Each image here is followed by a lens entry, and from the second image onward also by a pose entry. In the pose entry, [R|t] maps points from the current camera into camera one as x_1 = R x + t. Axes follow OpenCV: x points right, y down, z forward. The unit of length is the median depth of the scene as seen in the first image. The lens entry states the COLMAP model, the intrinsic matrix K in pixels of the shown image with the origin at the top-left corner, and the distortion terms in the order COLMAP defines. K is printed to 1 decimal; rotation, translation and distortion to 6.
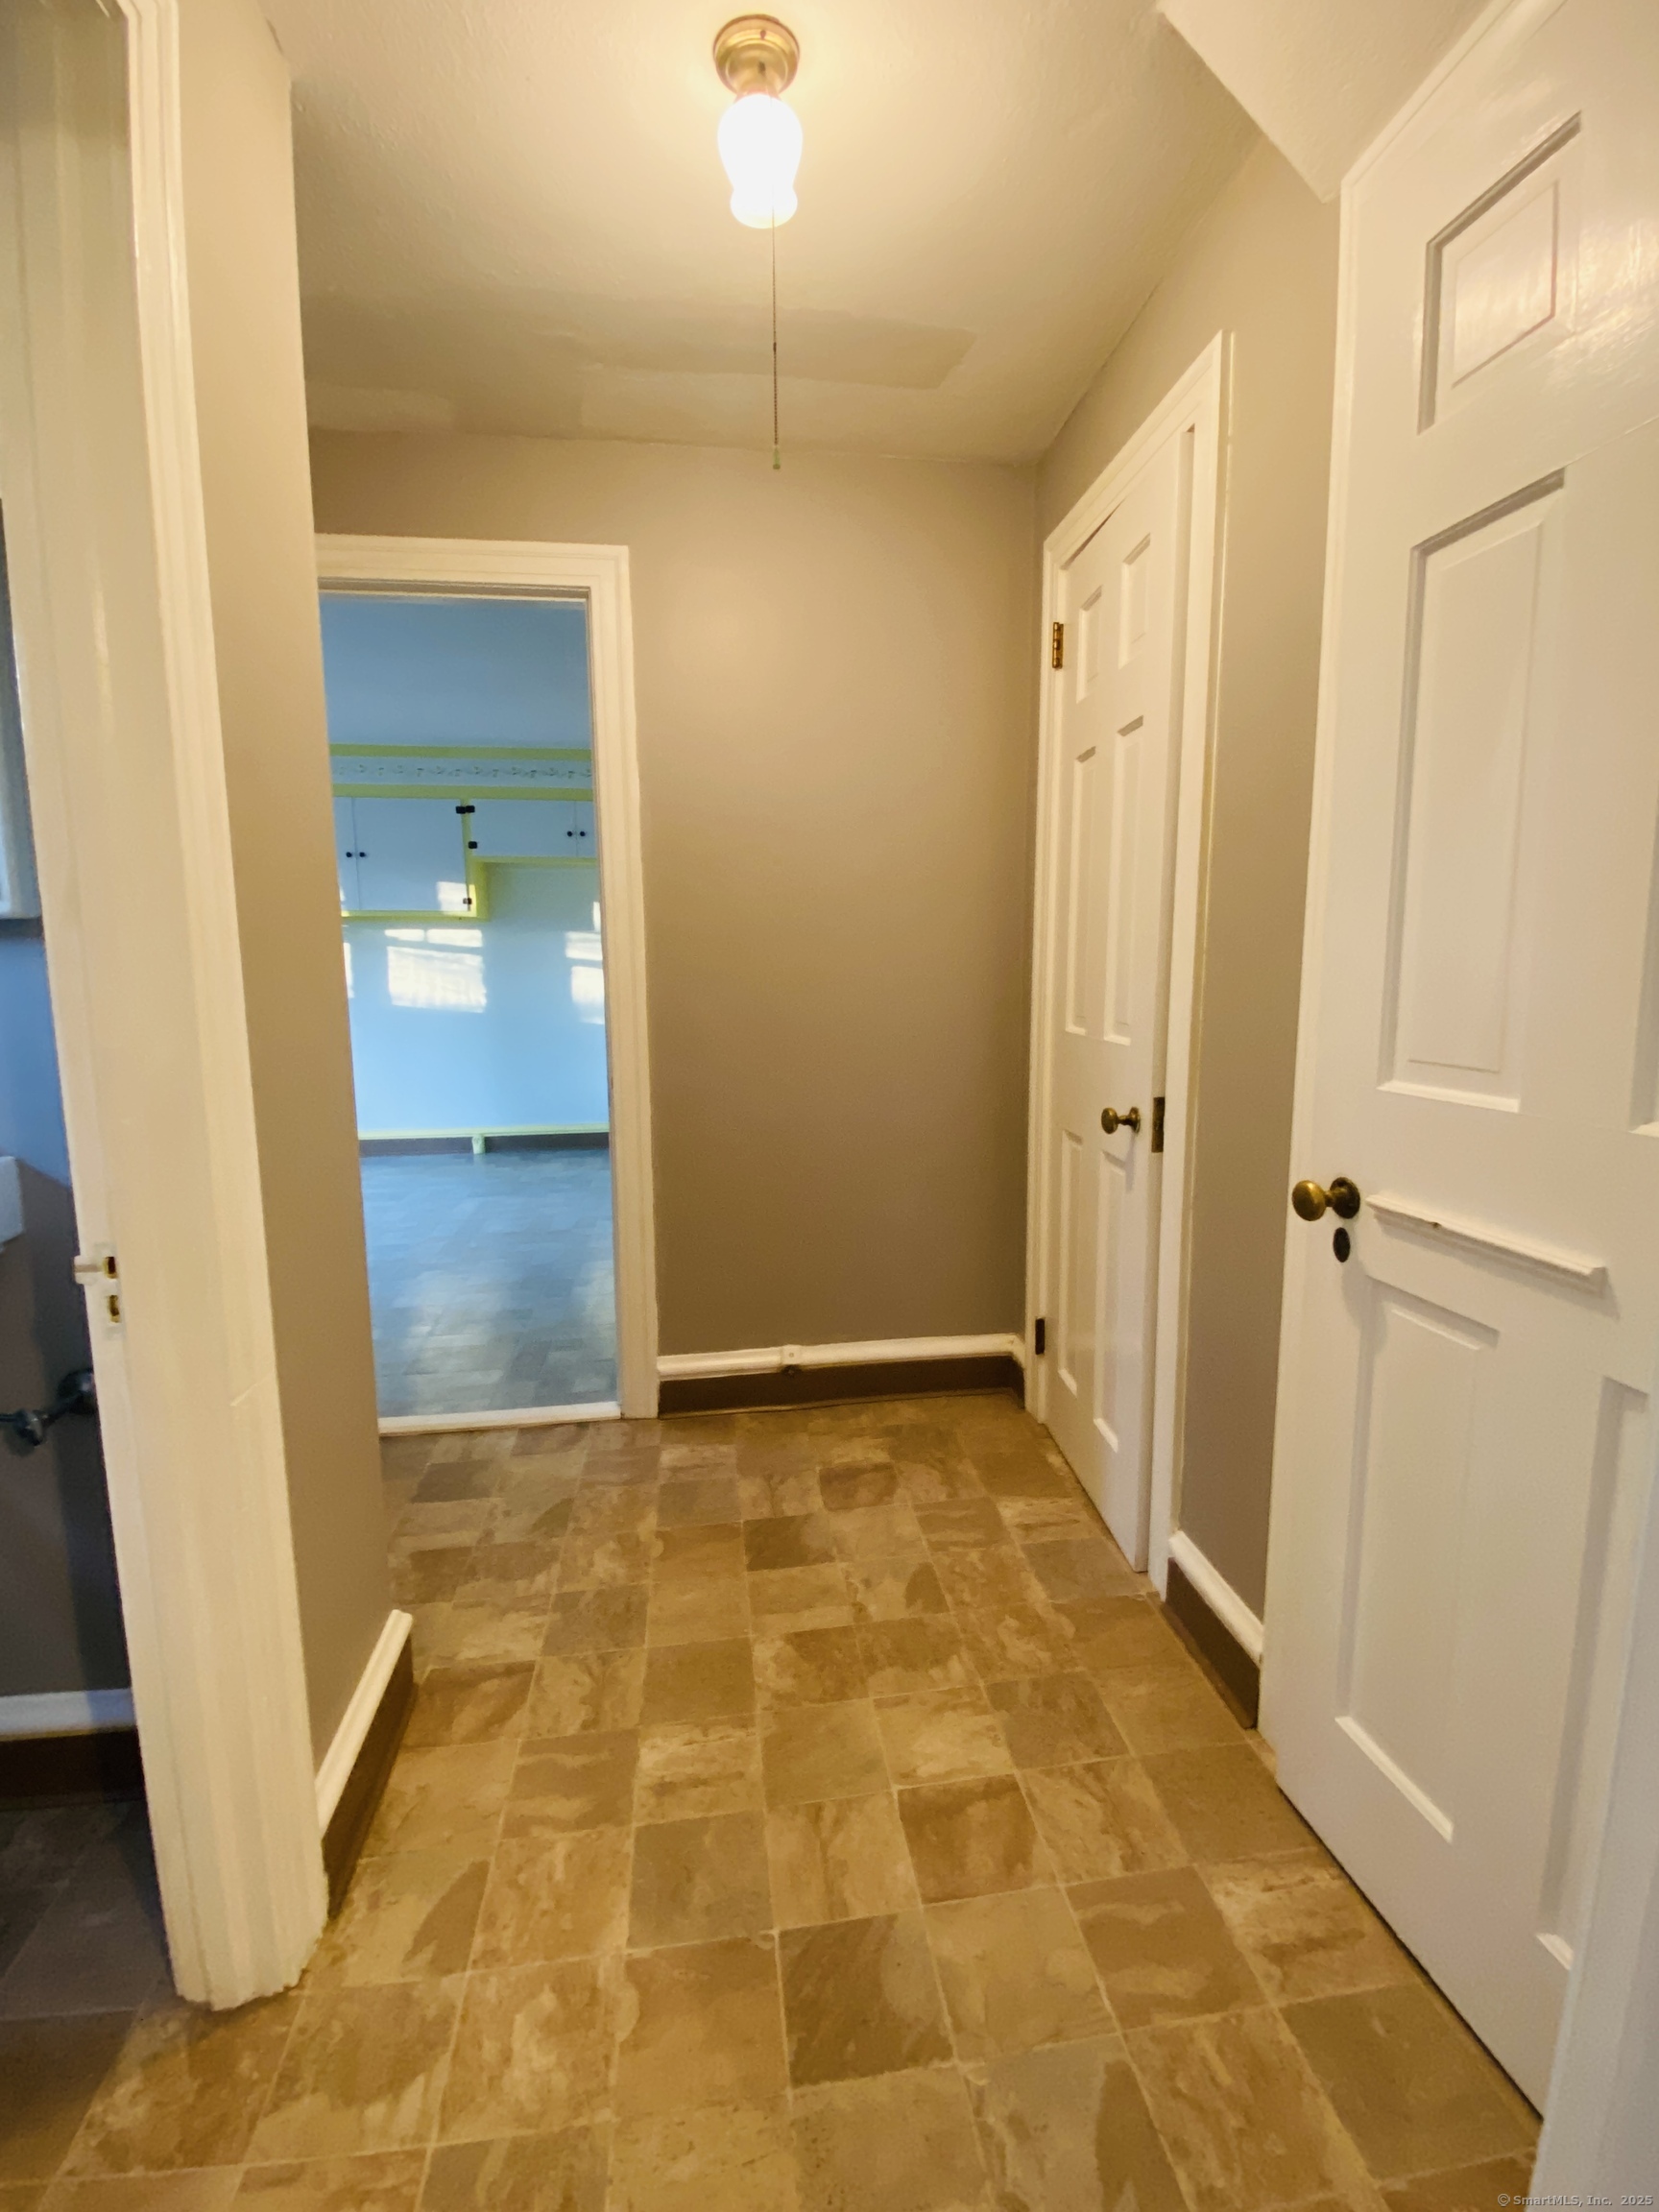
lens RADIAL K [[995.9, 0, 831.5], [0, 995.9, 1092.2], [0, 0, 1]] dist [0.031125, -0.022623]
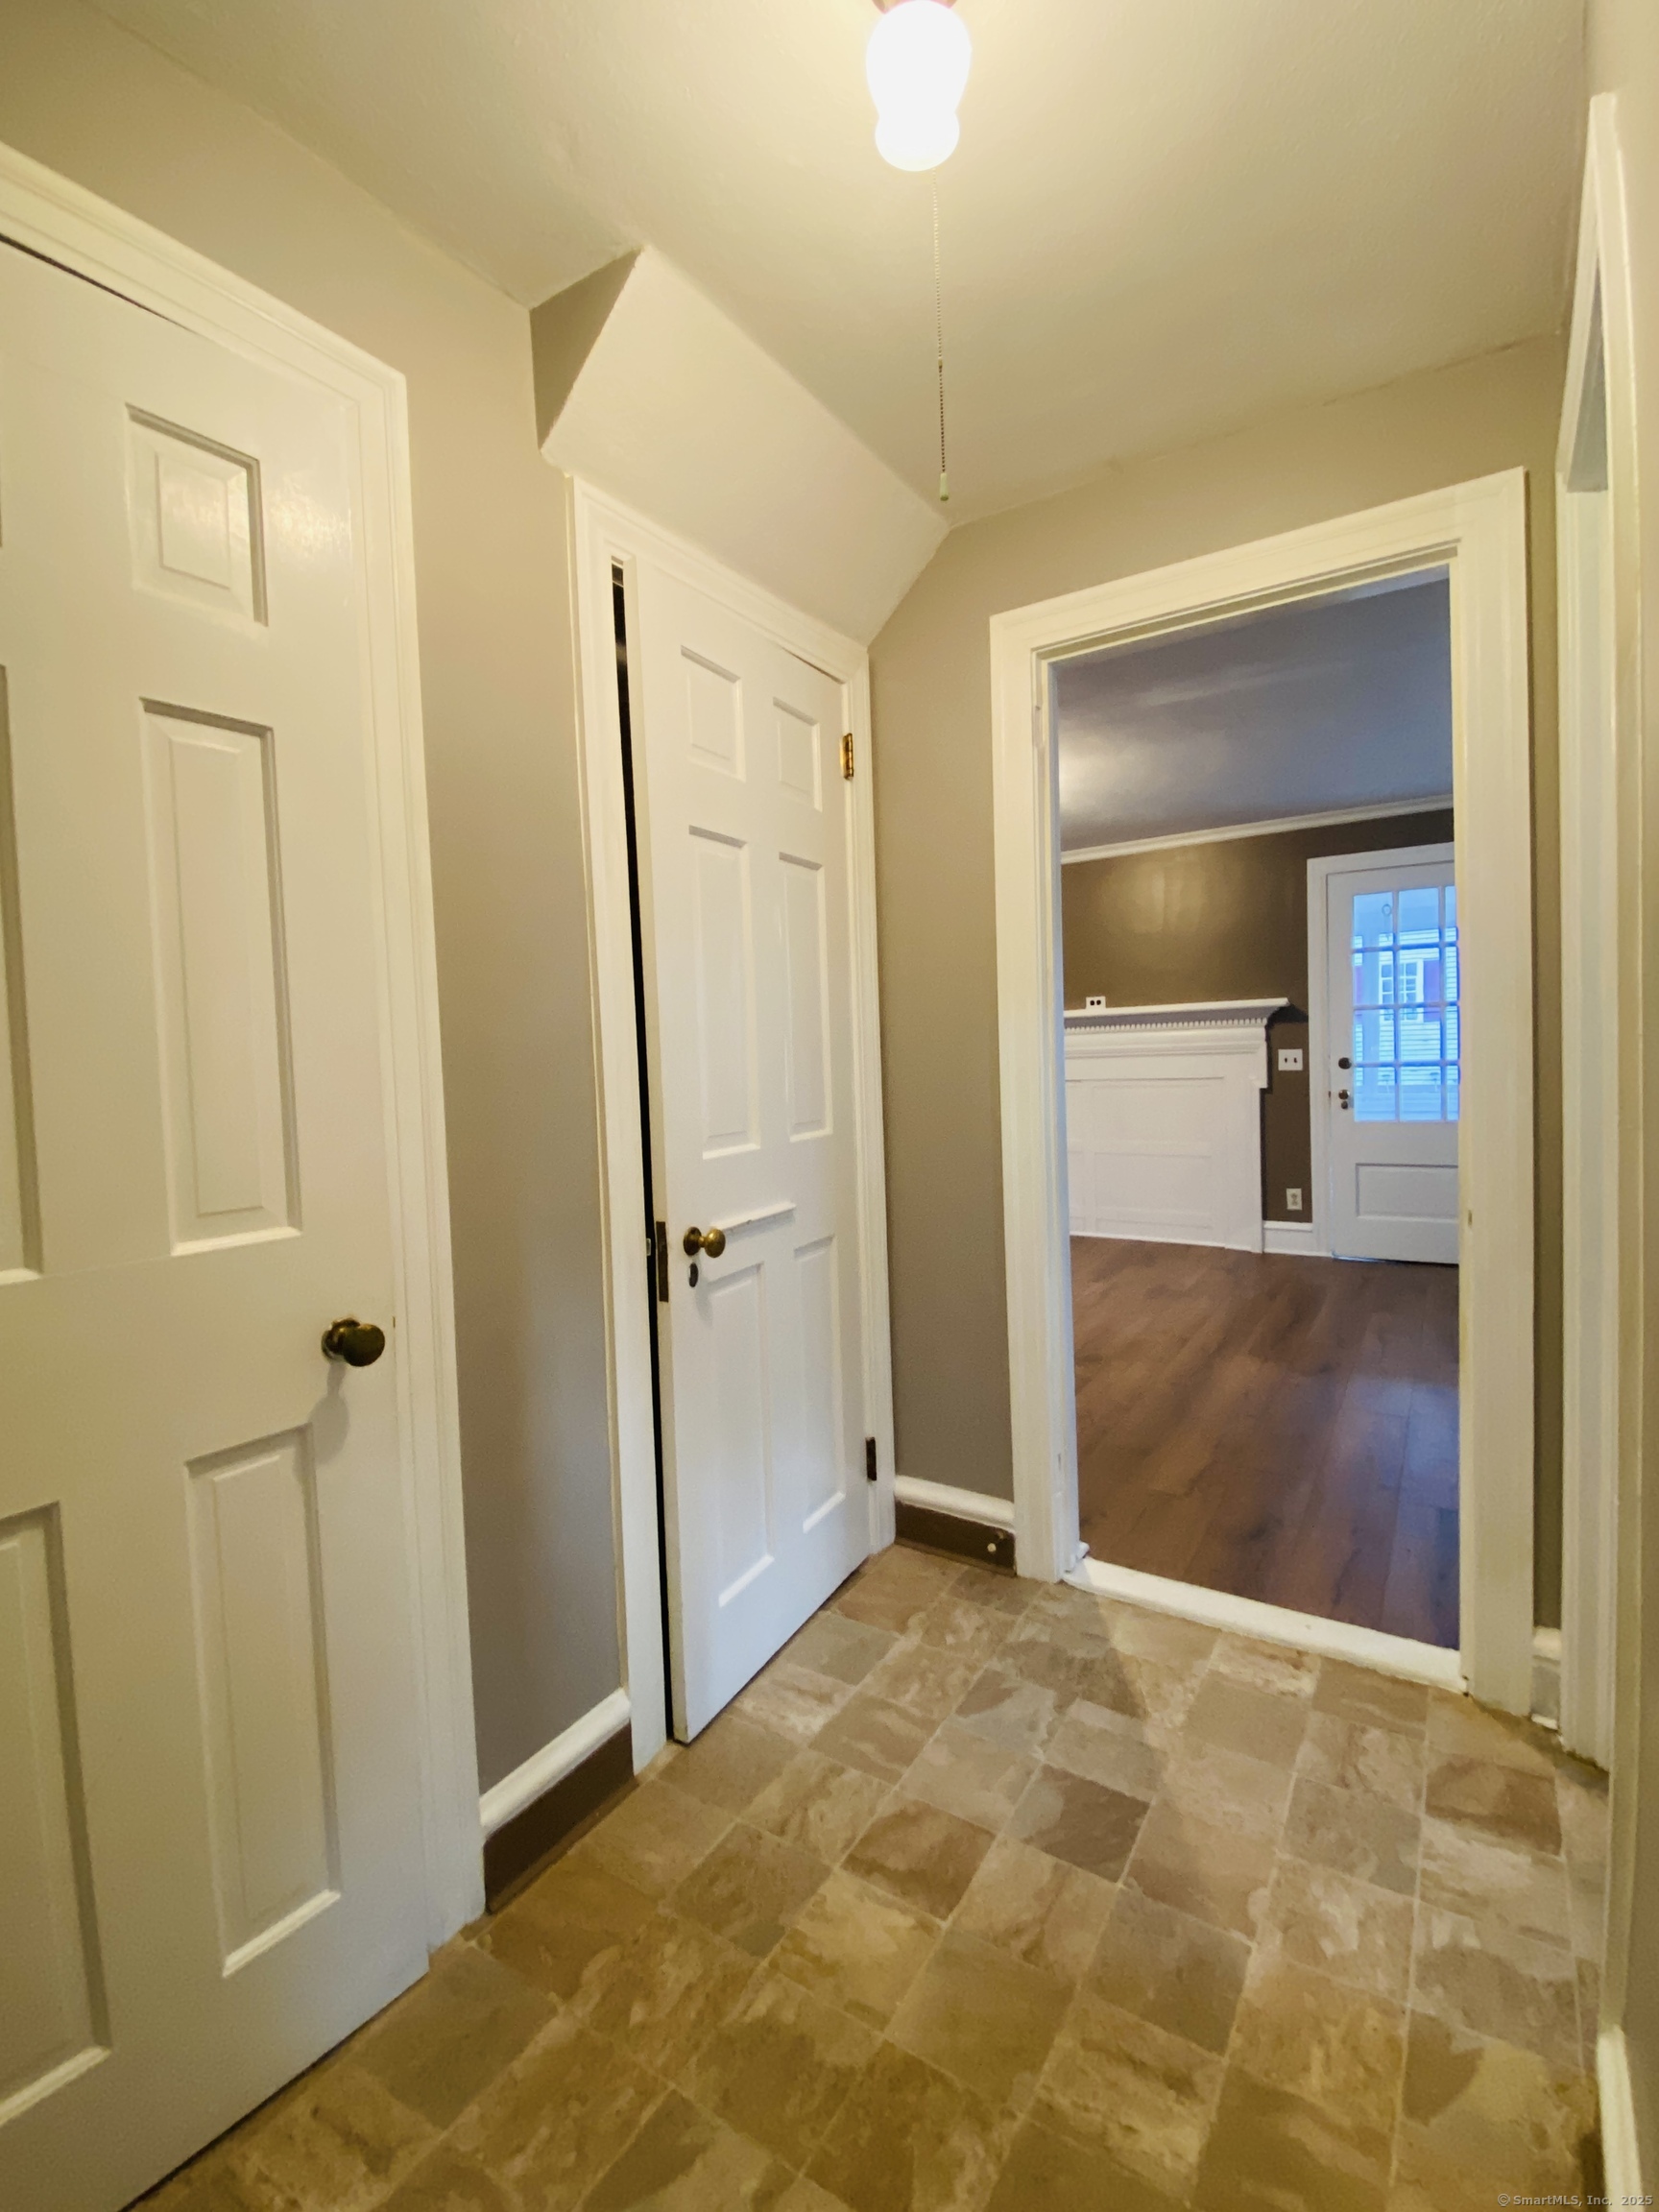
lens RADIAL K [[995.9, 0, 831.5], [0, 995.9, 1092.2], [0, 0, 1]] dist [0.031125, -0.022623]
pose [[-0.764437, 0.009698, 0.644625, -0.500607], [0.126917, 0.982584, 0.135725, -0.243868], [-0.632082, 0.185567, -0.752354, 1.708585]]
